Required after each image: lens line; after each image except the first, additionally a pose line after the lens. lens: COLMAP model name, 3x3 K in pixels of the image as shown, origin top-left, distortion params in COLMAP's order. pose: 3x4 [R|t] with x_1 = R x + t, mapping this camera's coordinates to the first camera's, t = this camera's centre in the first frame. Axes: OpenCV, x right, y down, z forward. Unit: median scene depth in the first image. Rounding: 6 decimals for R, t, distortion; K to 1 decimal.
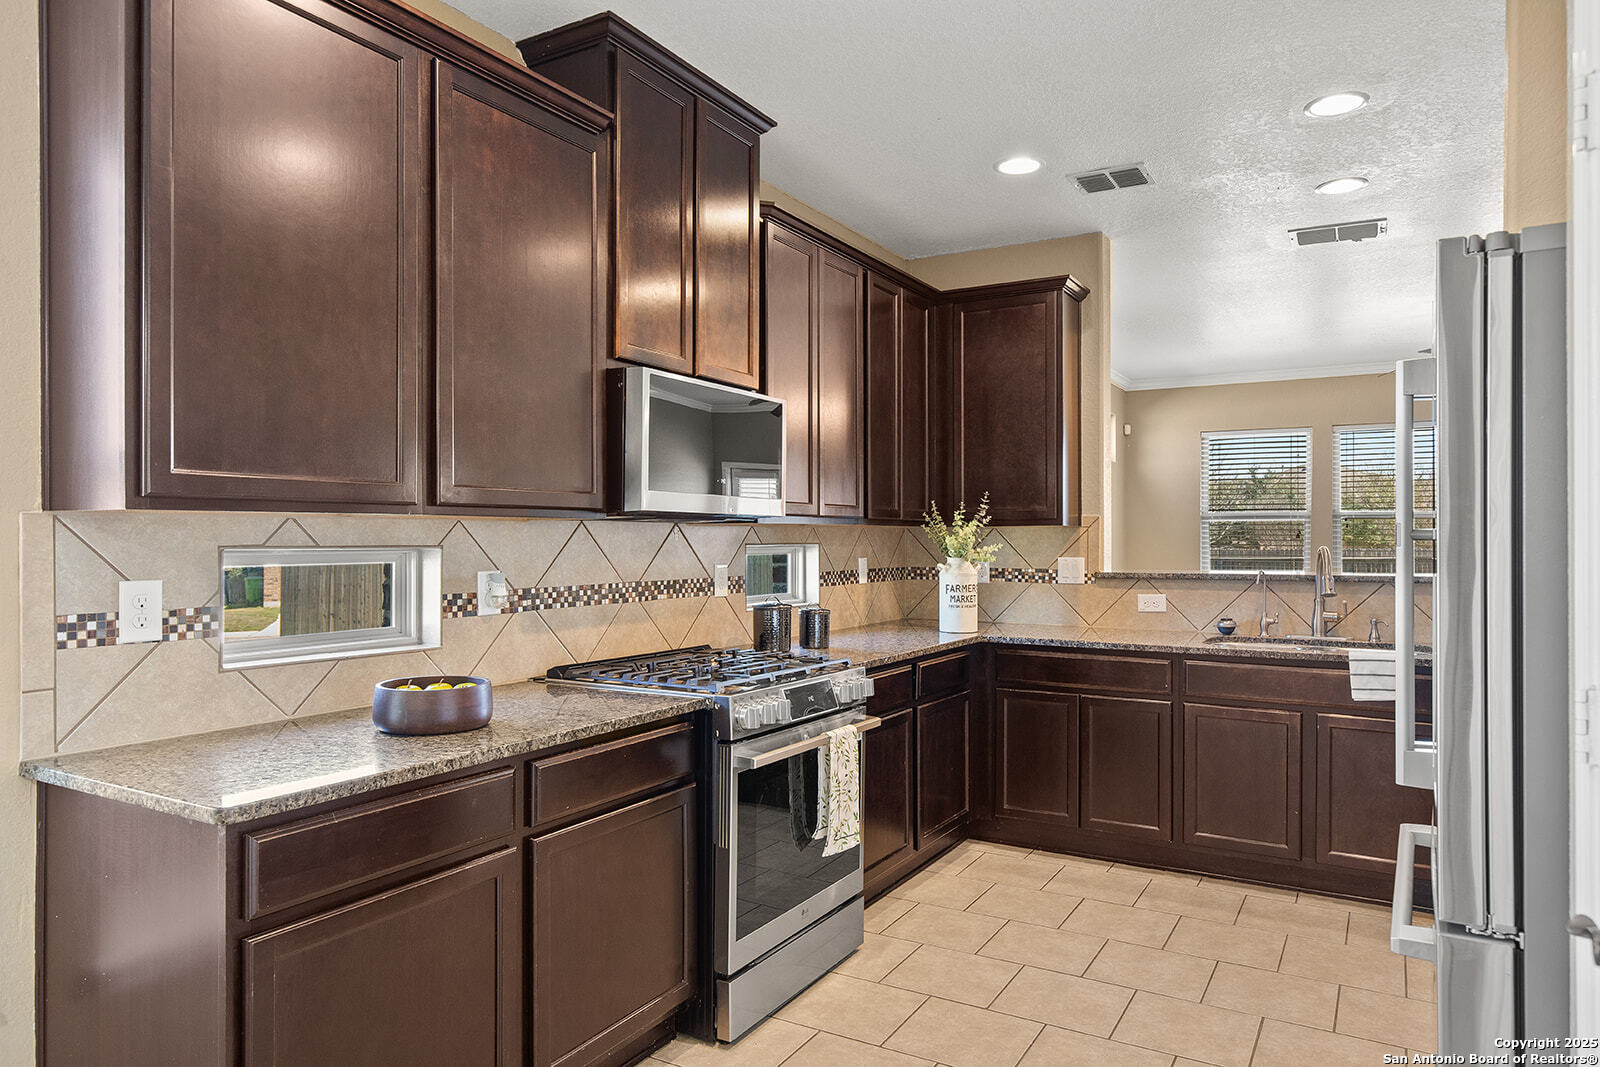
lens RADIAL K [[1007.6, 0, 801.9], [0, 1007.6, 534.7], [0, 0, 1]] dist [-0.004049, 0.000204]
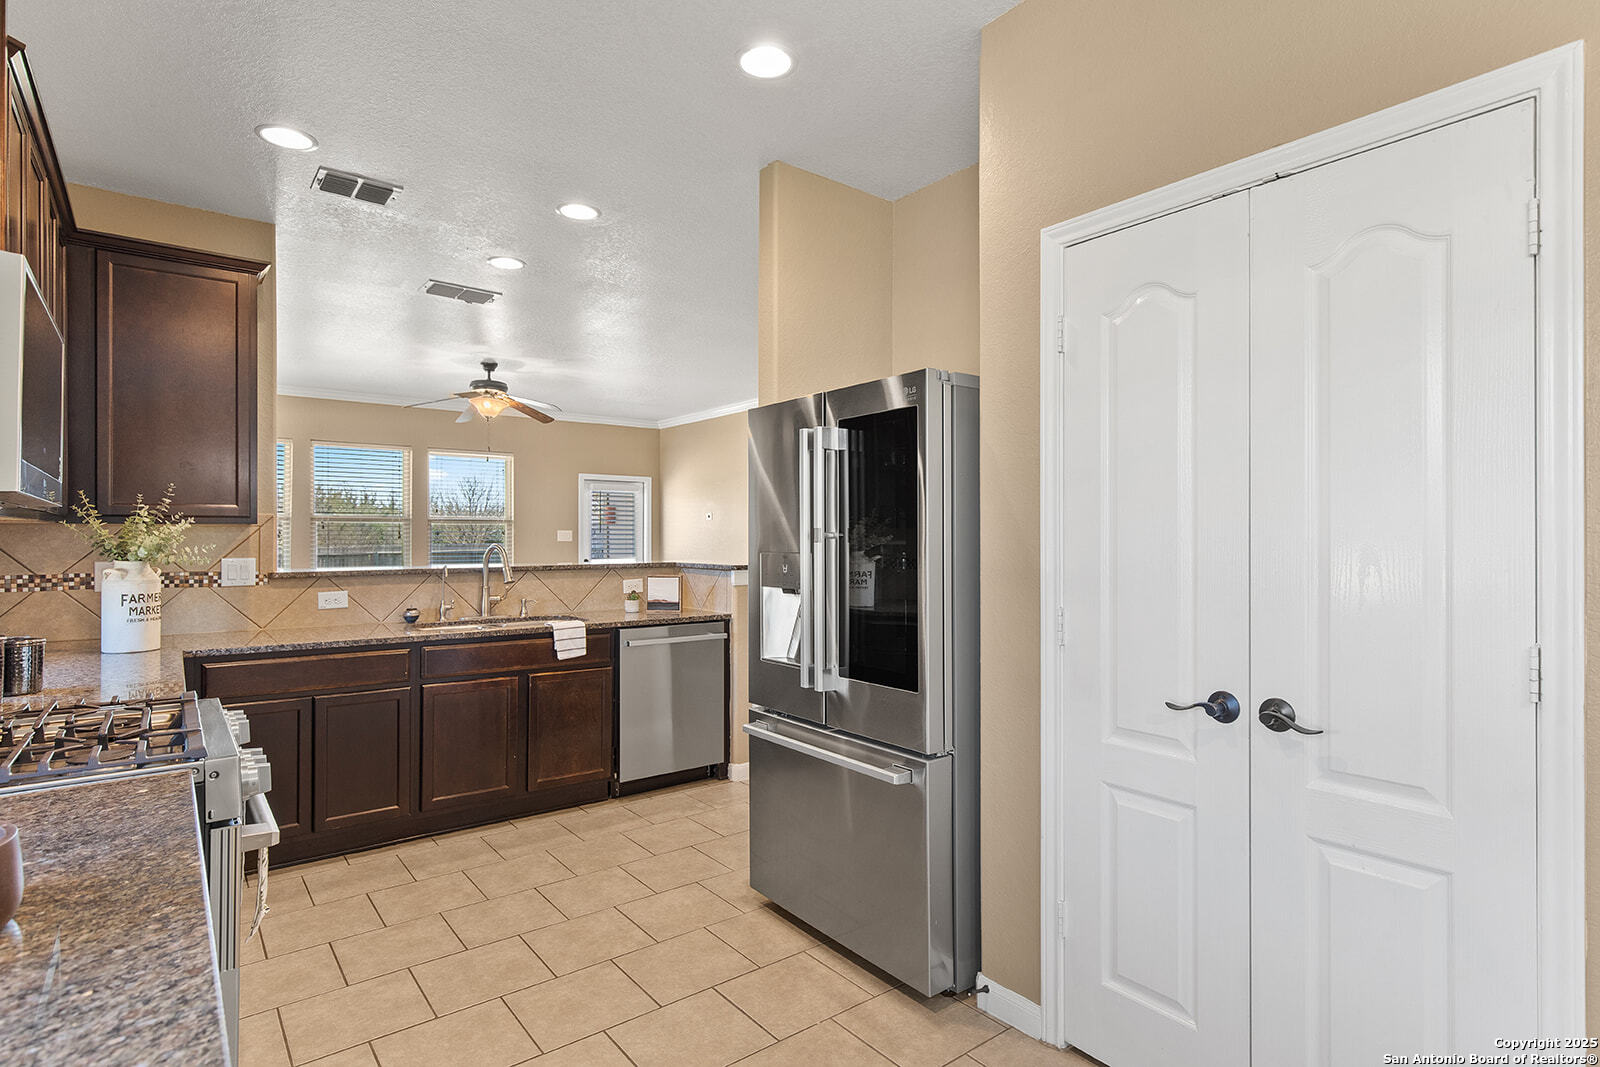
lens RADIAL K [[830.4, 0, 803.9], [0, 830.4, 536.8], [0, 0, 1]] dist [0.002249, -0.000170]
pose [[0.361692, 0.001612, 0.932296, -0.315015], [-0.003189, 0.999995, -0.000492, 0.001424], [-0.932292, -0.002795, 0.361695, 0.267594]]
